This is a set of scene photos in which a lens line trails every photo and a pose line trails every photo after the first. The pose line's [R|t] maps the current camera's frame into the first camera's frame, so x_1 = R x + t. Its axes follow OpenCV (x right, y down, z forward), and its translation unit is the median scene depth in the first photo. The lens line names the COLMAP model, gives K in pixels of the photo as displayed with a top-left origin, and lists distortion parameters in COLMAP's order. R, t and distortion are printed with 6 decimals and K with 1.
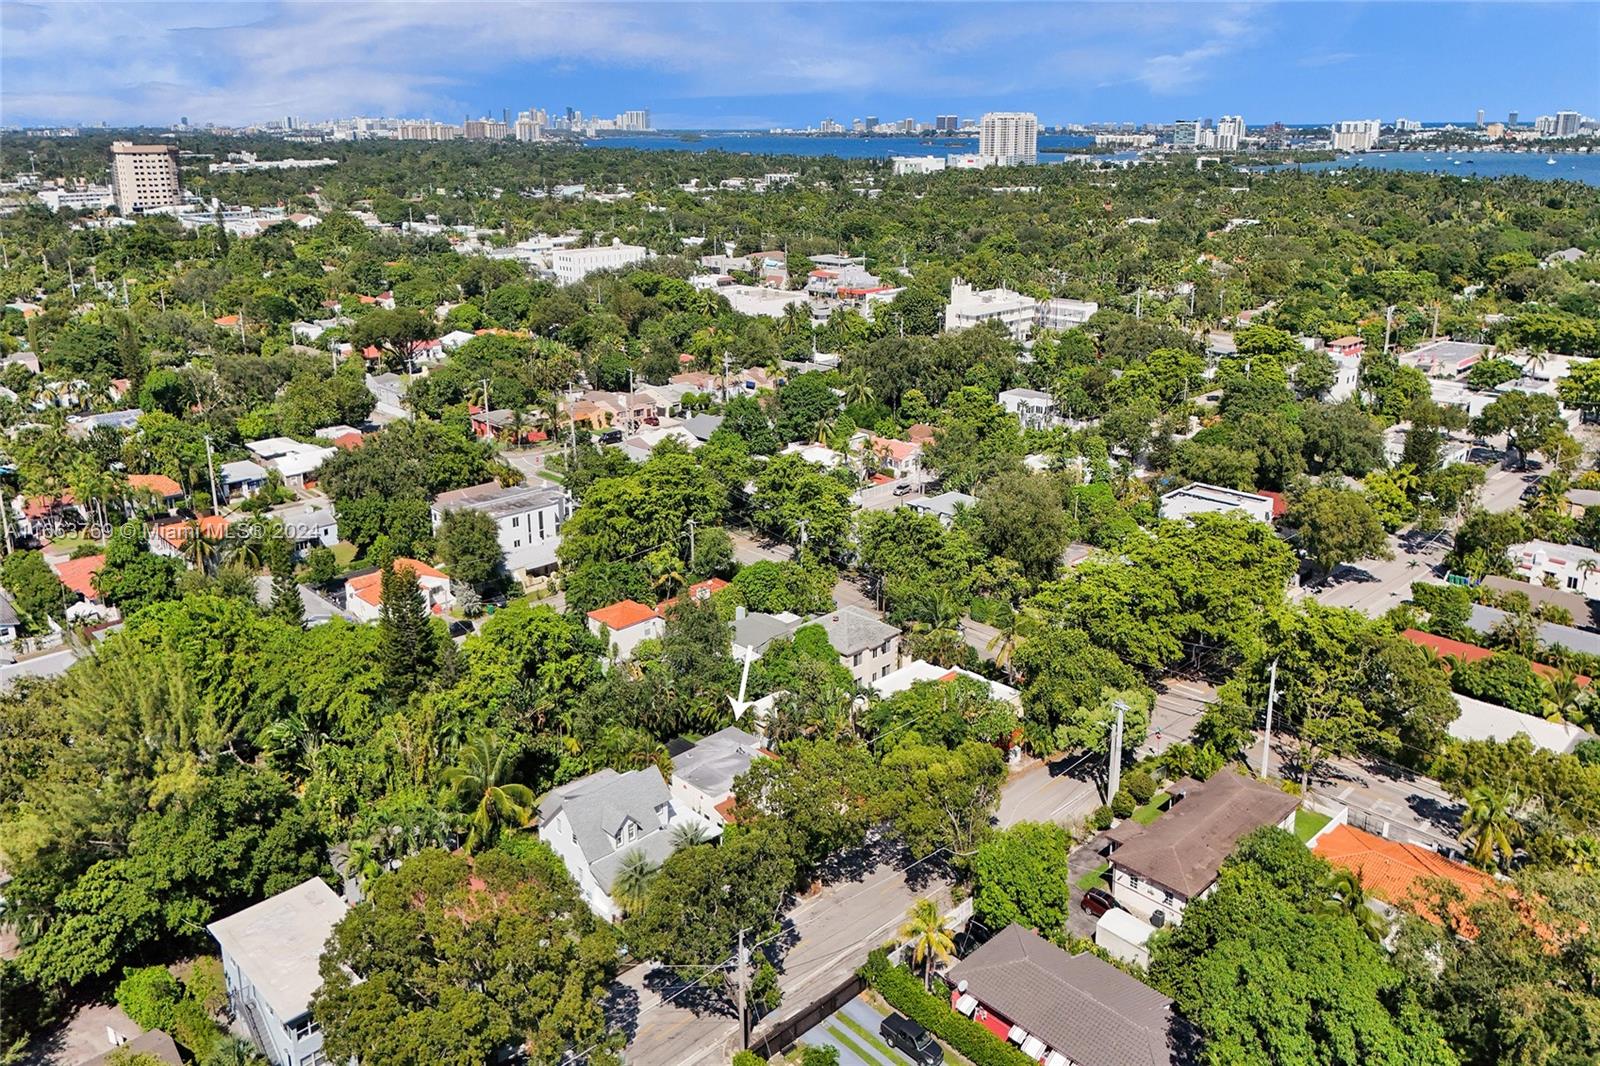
lens RADIAL K [[1179.6, 0, 800.3], [0, 1179.6, 509.8], [0, 0, 1]] dist [0.102227, -0.116643]
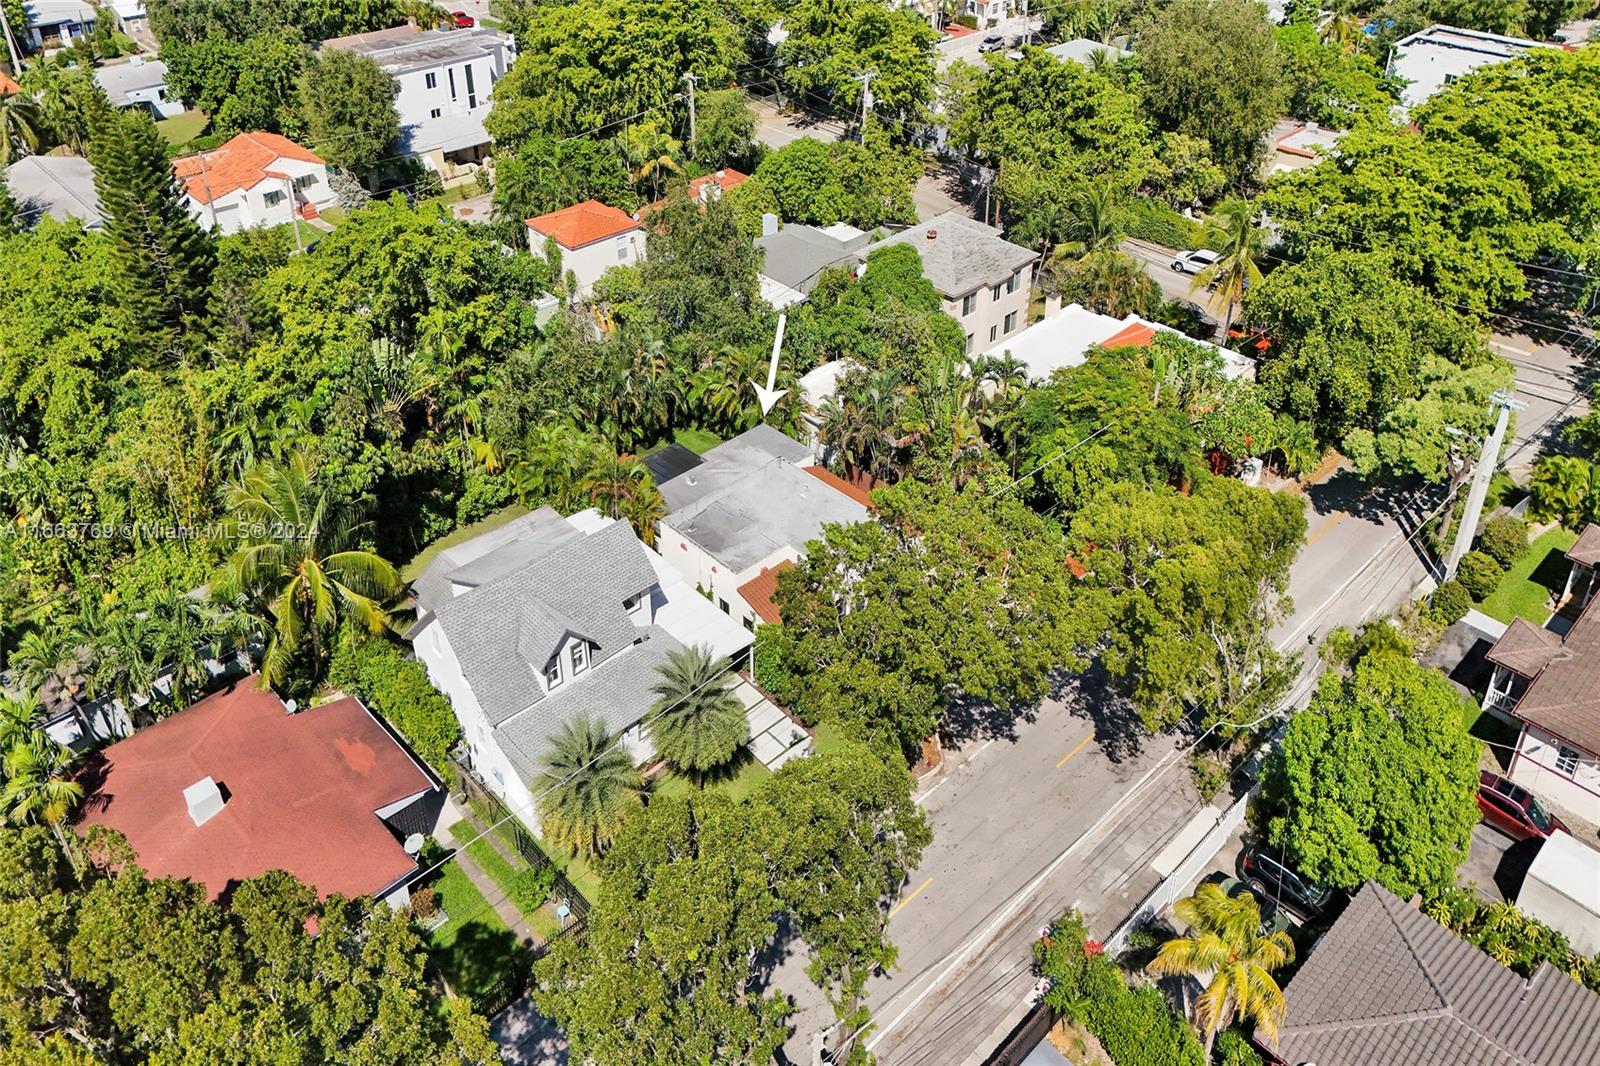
lens RADIAL K [[1179.6, 0, 800.3], [0, 1179.6, 509.8], [0, 0, 1]] dist [0.102227, -0.116643]
pose [[0.999919, 0.008470, -0.009453, -0.029052], [-0.005056, 0.948926, 0.315458, 0.034406], [0.011642, -0.315385, 0.948892, 0.374513]]
